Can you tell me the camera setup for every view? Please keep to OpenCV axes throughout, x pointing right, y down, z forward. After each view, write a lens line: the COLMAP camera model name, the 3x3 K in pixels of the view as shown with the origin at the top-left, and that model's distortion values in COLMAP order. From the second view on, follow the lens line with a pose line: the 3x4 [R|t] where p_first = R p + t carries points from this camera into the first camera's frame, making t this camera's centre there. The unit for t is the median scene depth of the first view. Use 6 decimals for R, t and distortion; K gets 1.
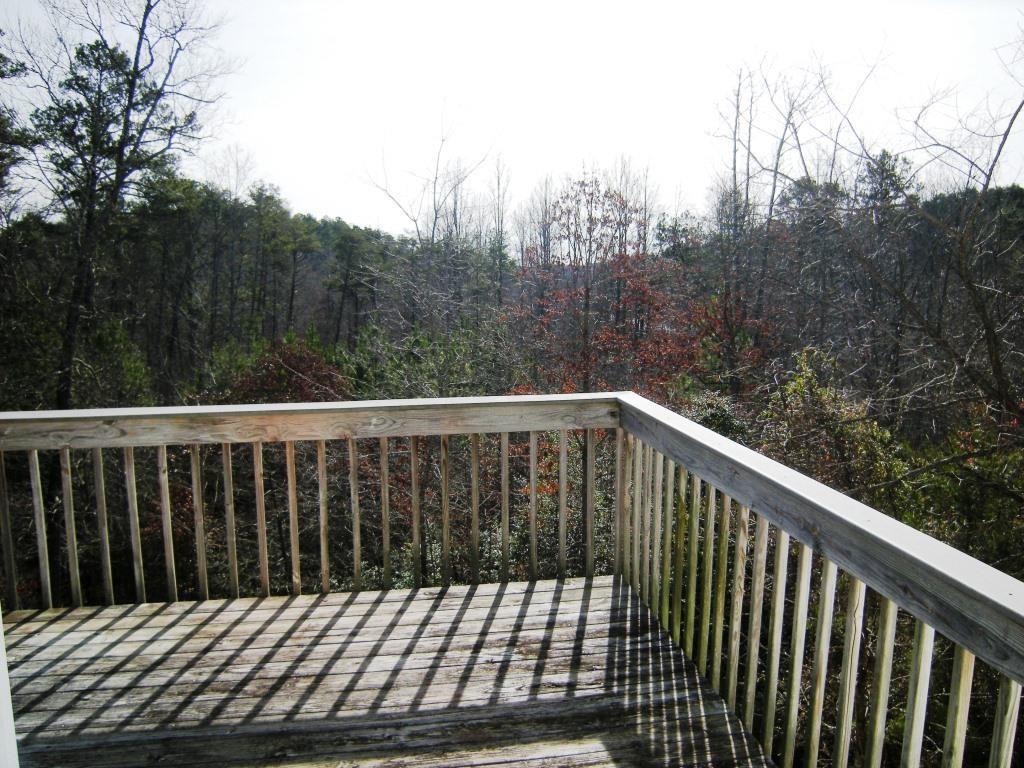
lens RADIAL K [[853.1, 0, 512.0], [0, 853.1, 384.0], [0, 0, 1]] dist [-0.122884, 0.059207]
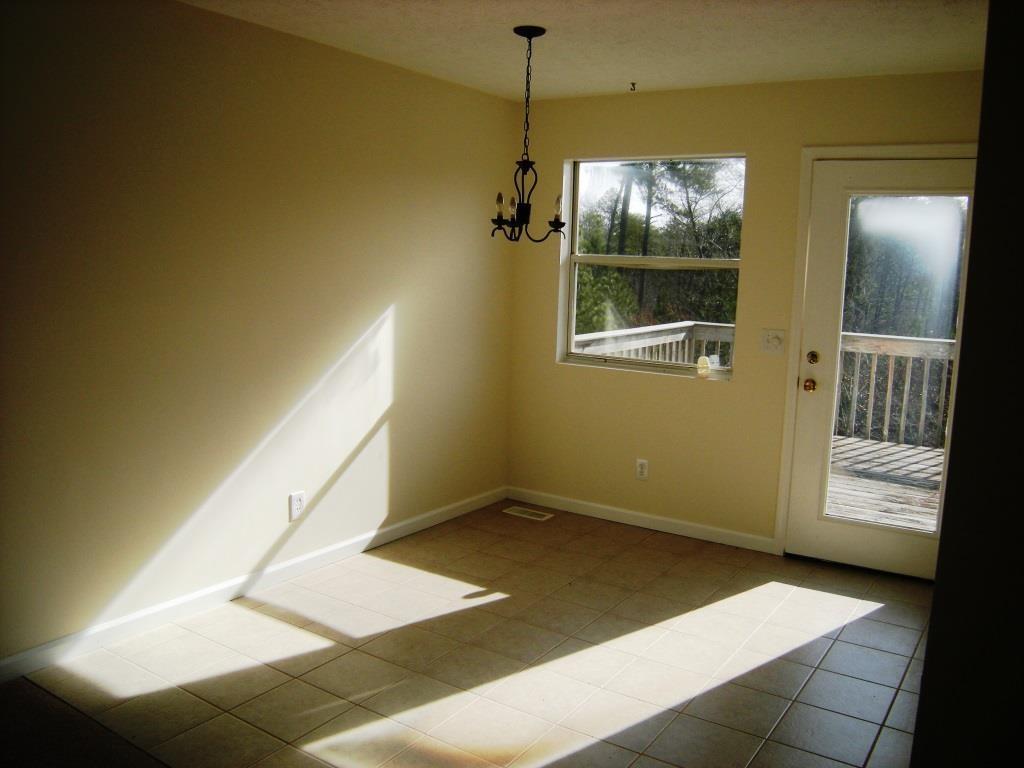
lens RADIAL K [[853.1, 0, 512.0], [0, 853.1, 384.0], [0, 0, 1]] dist [-0.122884, 0.059207]
pose [[0.724616, 0.128176, -0.677128, 0.378219], [-0.126013, 0.990629, 0.052670, 0.137282], [0.677534, 0.047161, 0.733978, -0.906303]]
